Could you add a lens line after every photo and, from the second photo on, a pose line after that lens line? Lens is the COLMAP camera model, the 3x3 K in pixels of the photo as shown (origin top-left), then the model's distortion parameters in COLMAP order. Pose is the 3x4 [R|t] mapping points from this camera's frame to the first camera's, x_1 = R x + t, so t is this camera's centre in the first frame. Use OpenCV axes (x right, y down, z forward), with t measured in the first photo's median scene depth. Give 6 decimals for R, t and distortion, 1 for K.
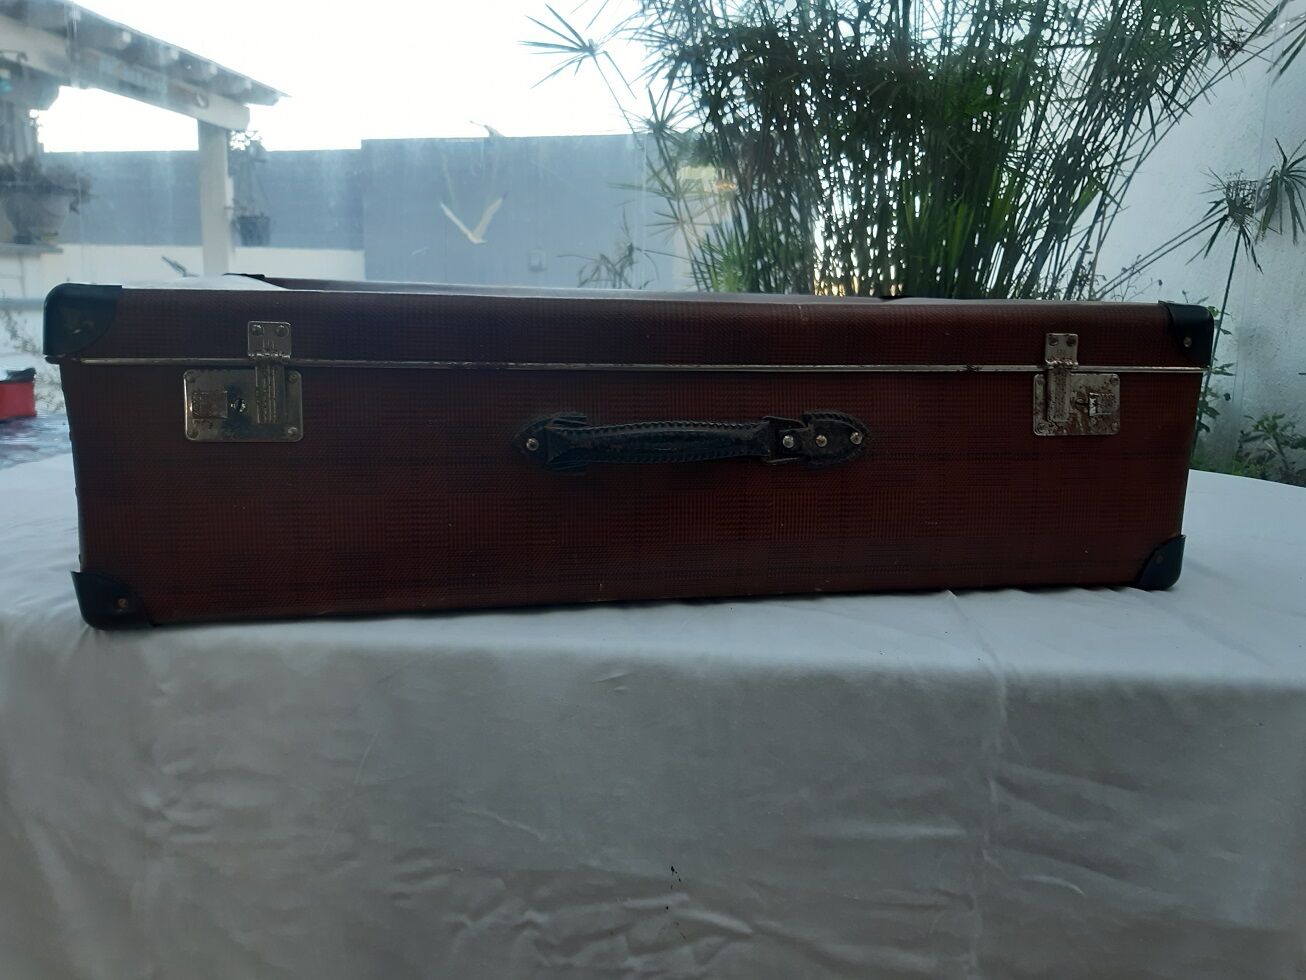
lens RADIAL K [[1026.3, 0, 653.0], [0, 1026.3, 490.0], [0, 0, 1]] dist [0.012914, -0.076438]
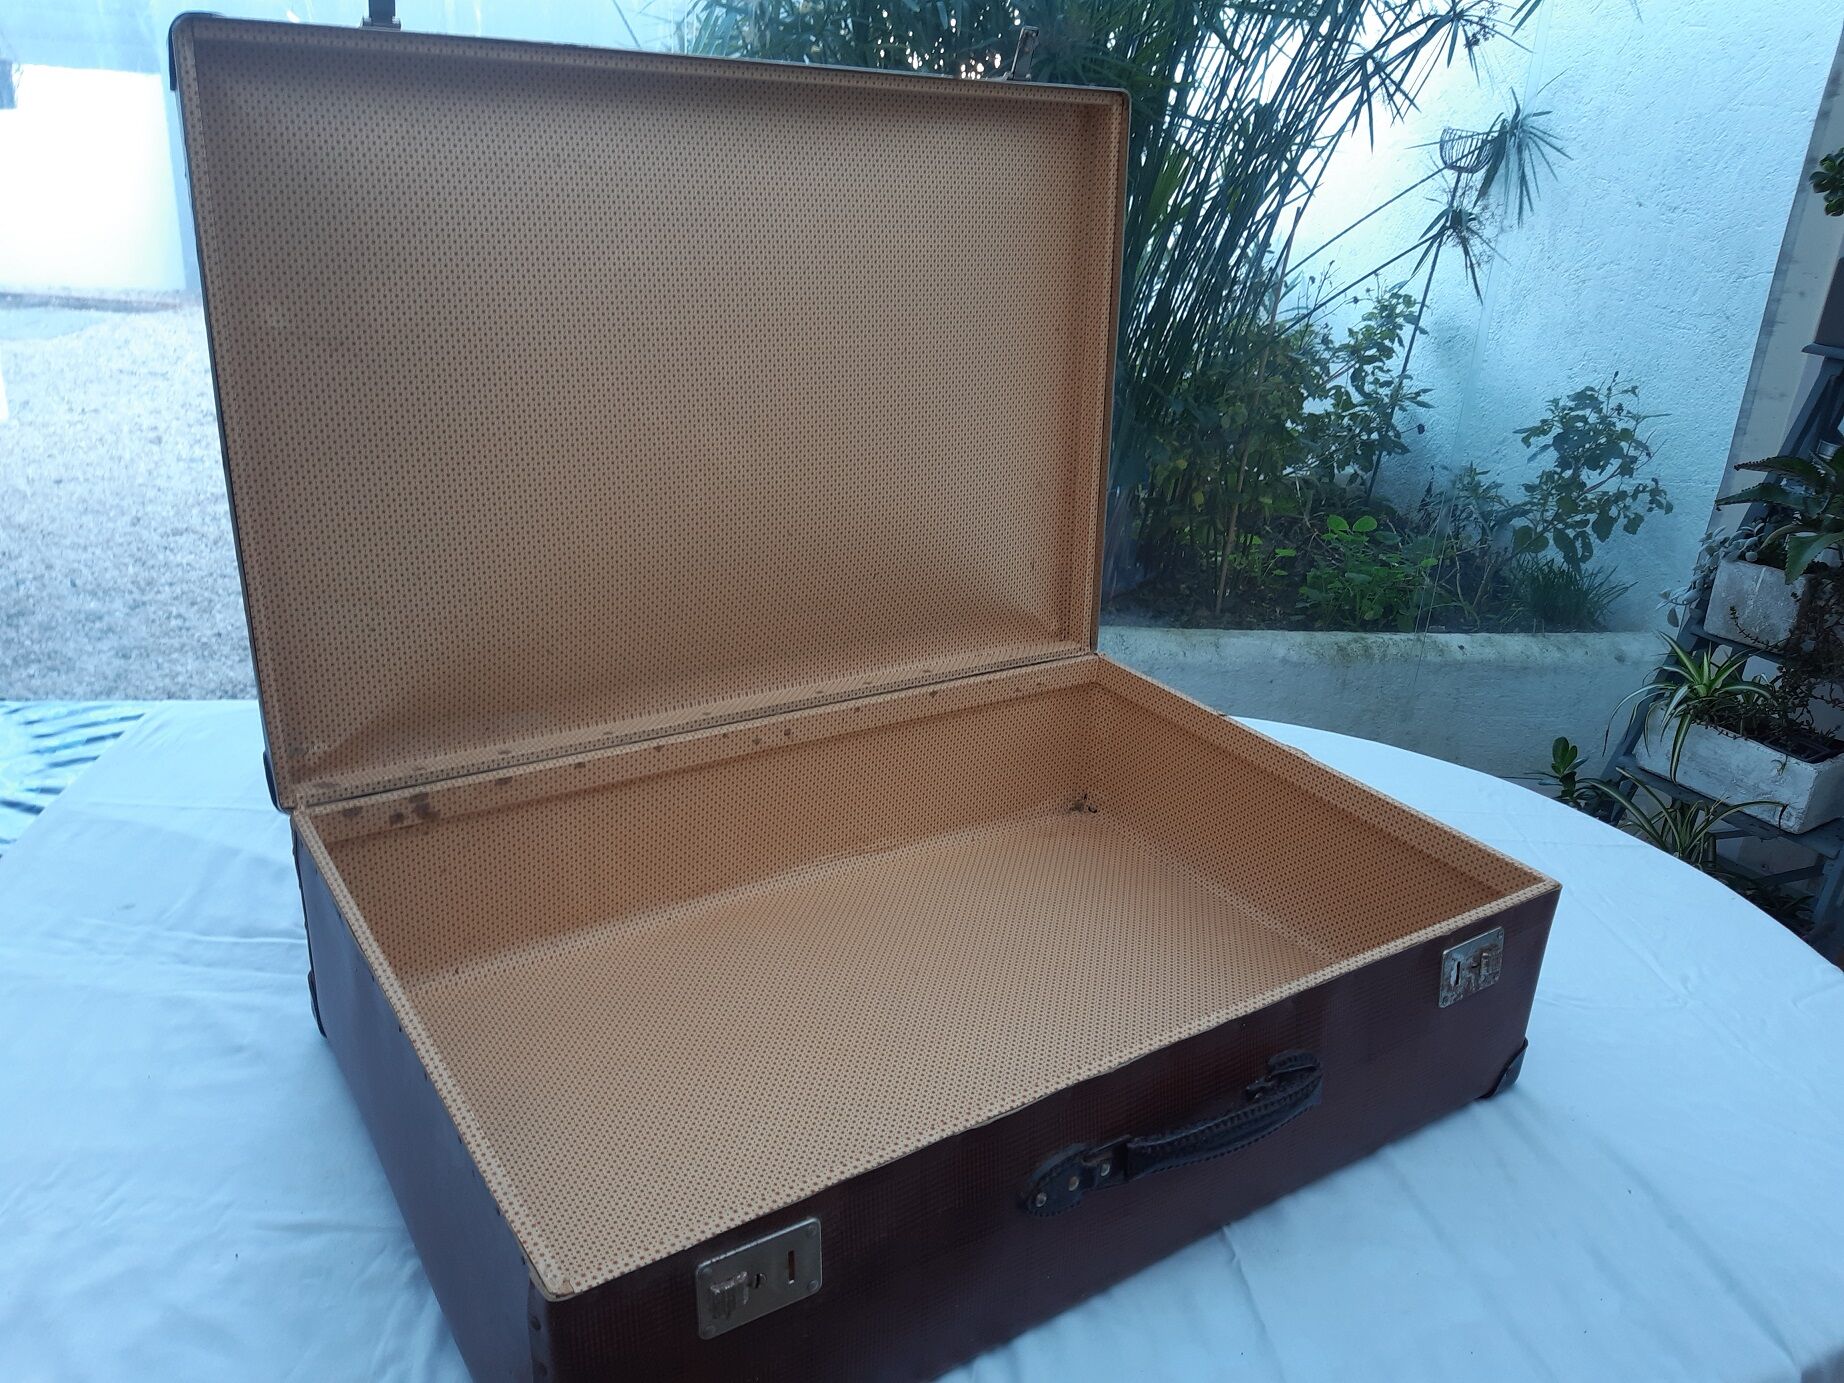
lens RADIAL K [[1454.1, 0, 924.7], [0, 1454.1, 697.6], [0, 0, 1]] dist [0.004789, -0.069309]
pose [[0.977938, -0.040846, 0.204863, -0.050198], [-0.003942, 0.976914, 0.213595, -0.148642], [-0.208858, -0.209690, 0.955201, -0.024707]]
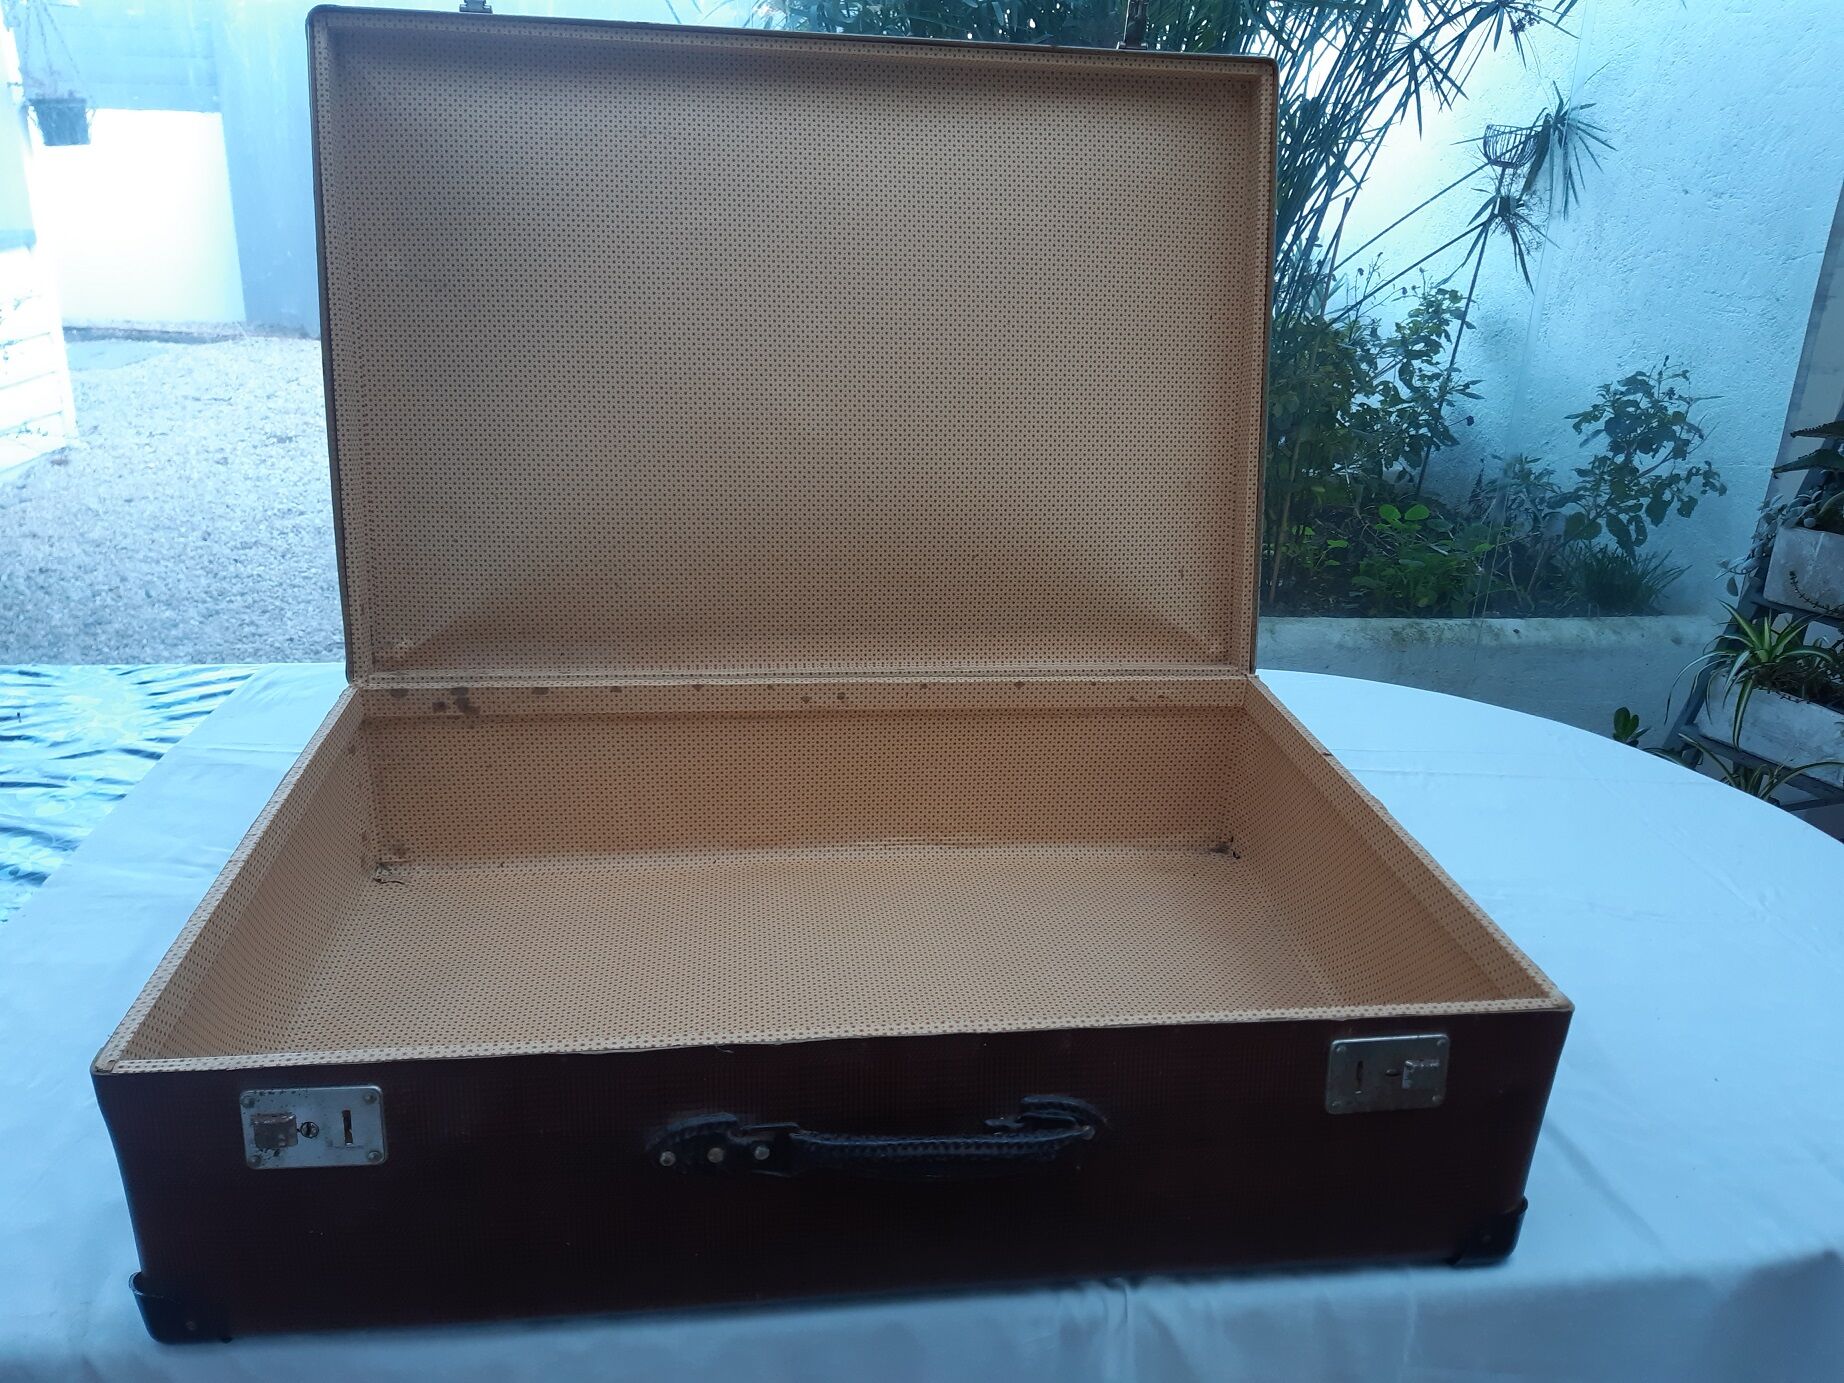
lens RADIAL K [[1449.1, 0, 922.0], [0, 1449.1, 691.5], [0, 0, 1]] dist [0.012914, -0.076438]
pose [[0.983136, -0.047103, 0.176708, -0.067941], [0.012543, 0.981353, 0.191803, -0.124619], [-0.182448, -0.186352, 0.965394, -0.041272]]
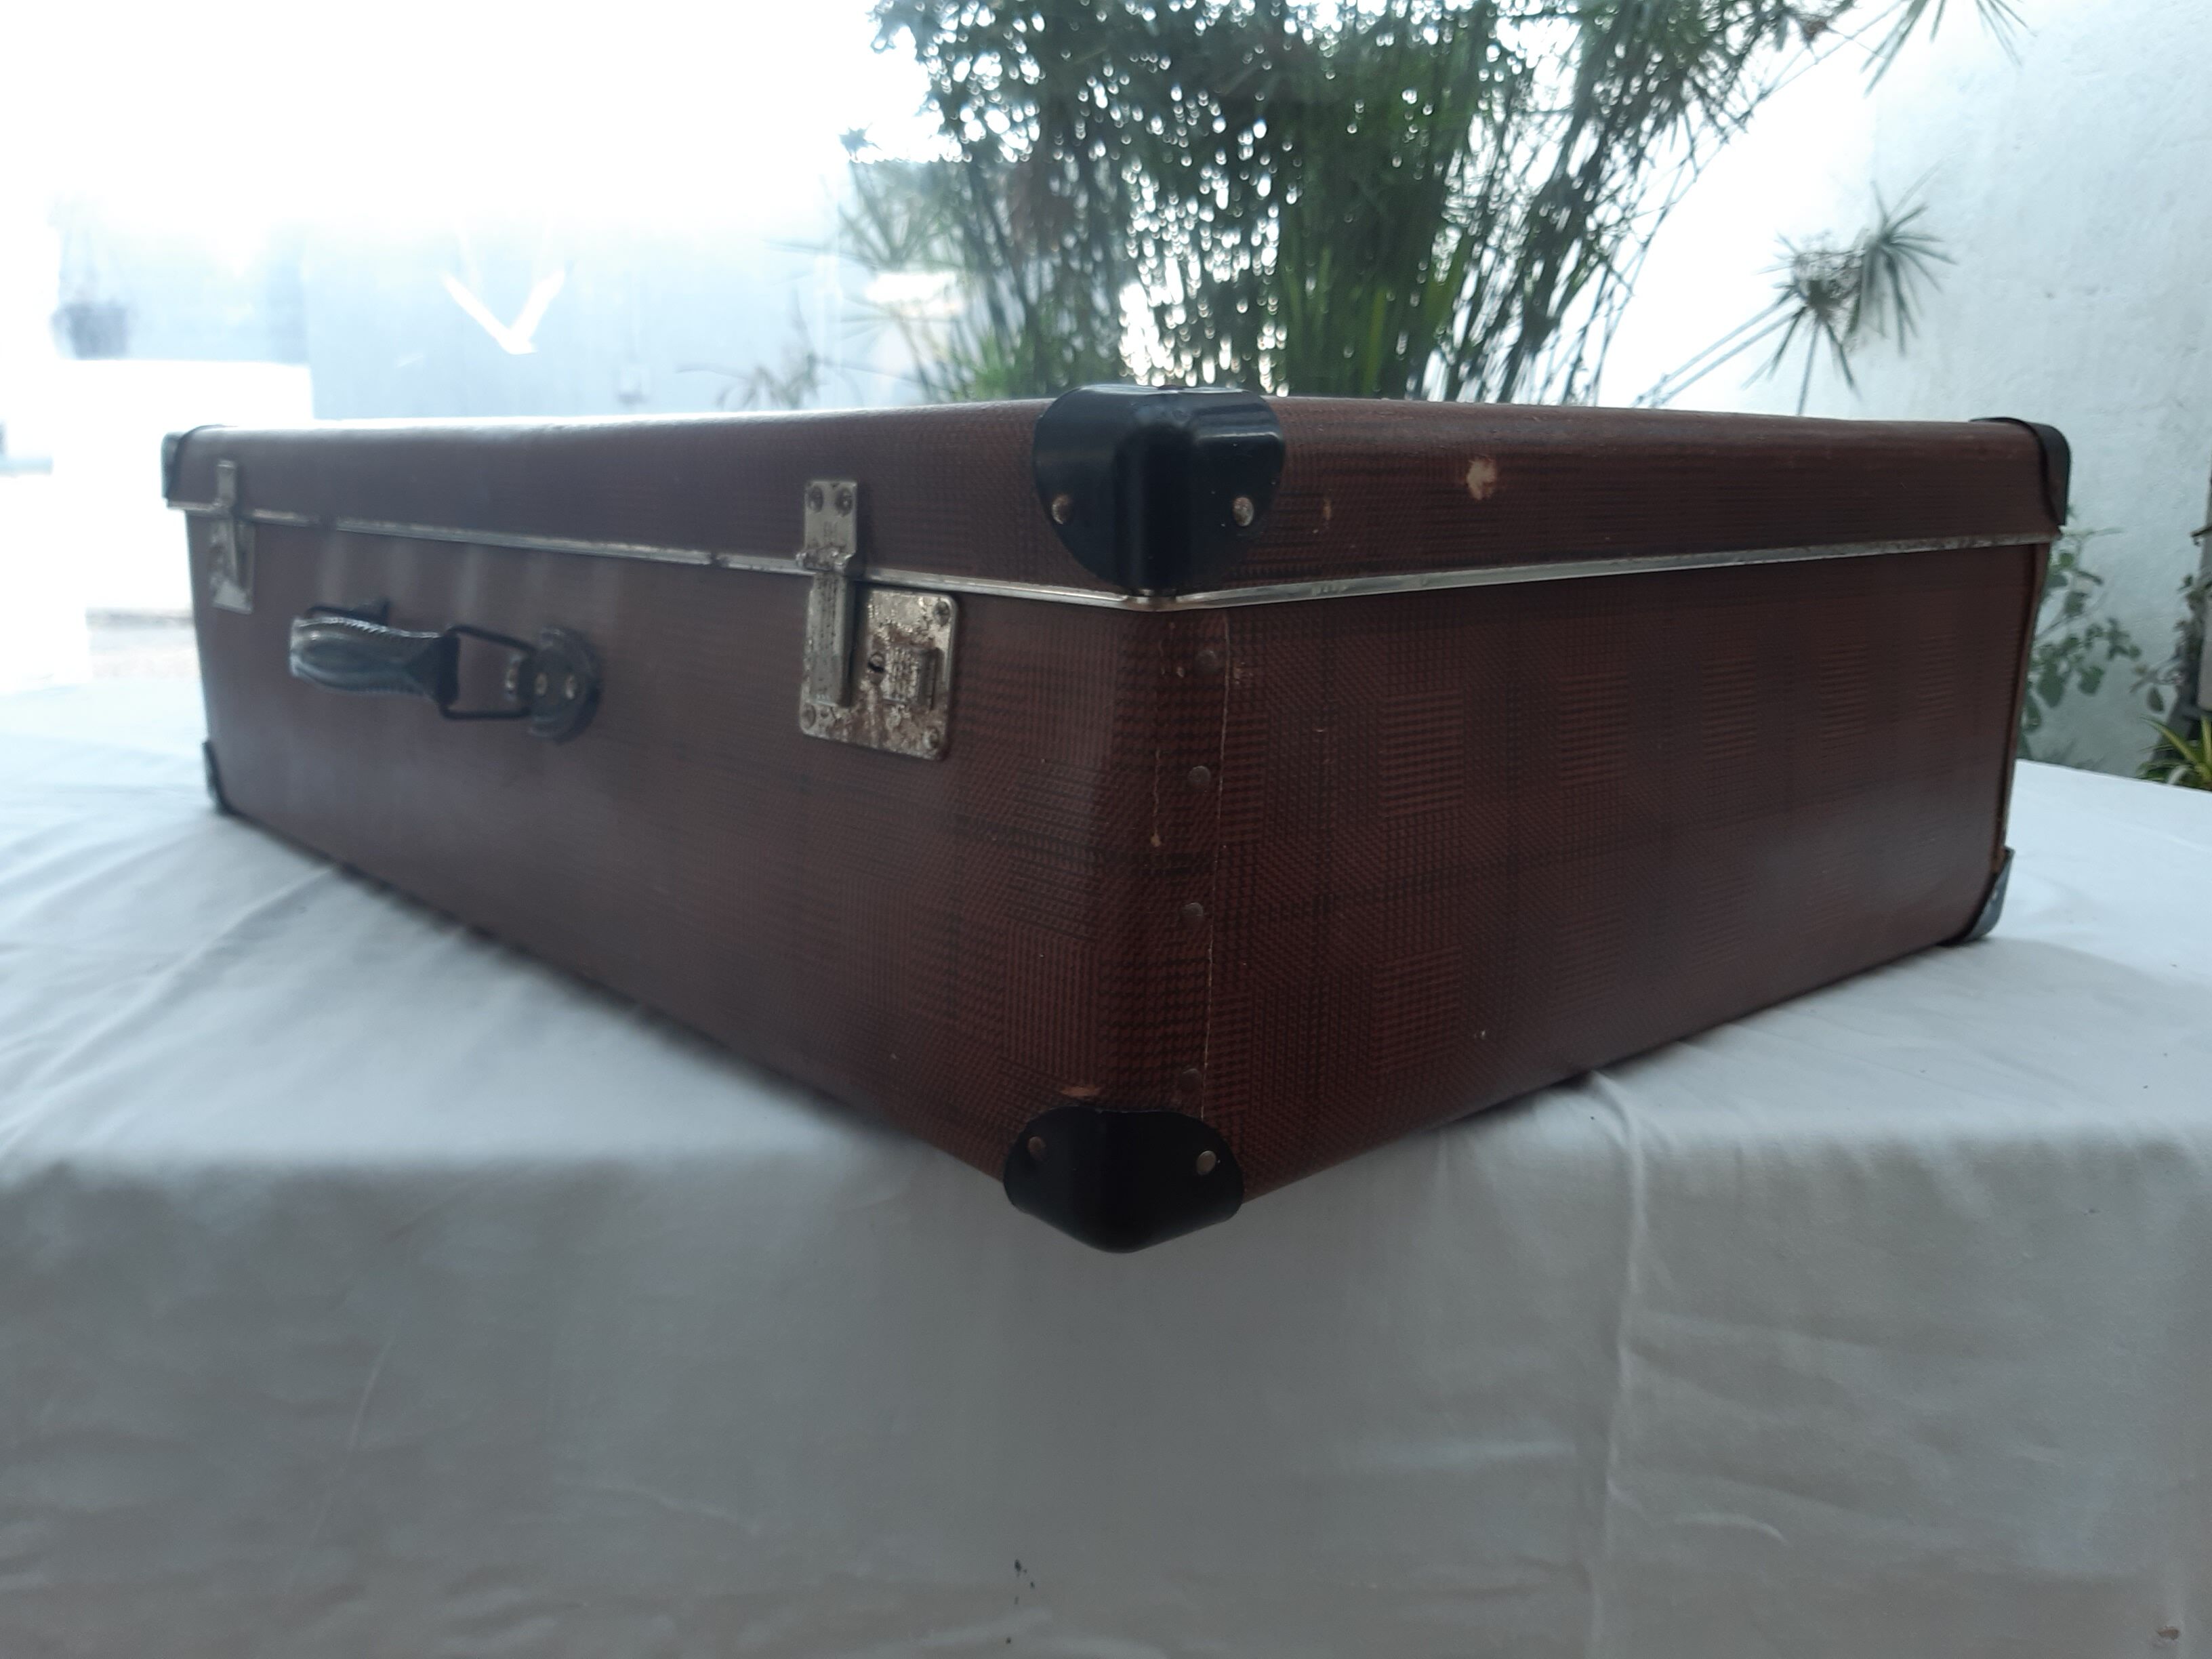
lens RADIAL K [[1738.2, 0, 1106.0], [0, 1738.2, 829.5], [0, 0, 1]] dist [0.012914, -0.076438]
pose [[0.988716, -0.033400, 0.146030, -0.009022], [0.029100, 0.999080, 0.031486, -0.002984], [-0.146947, -0.026881, 0.988779, 0.028711]]
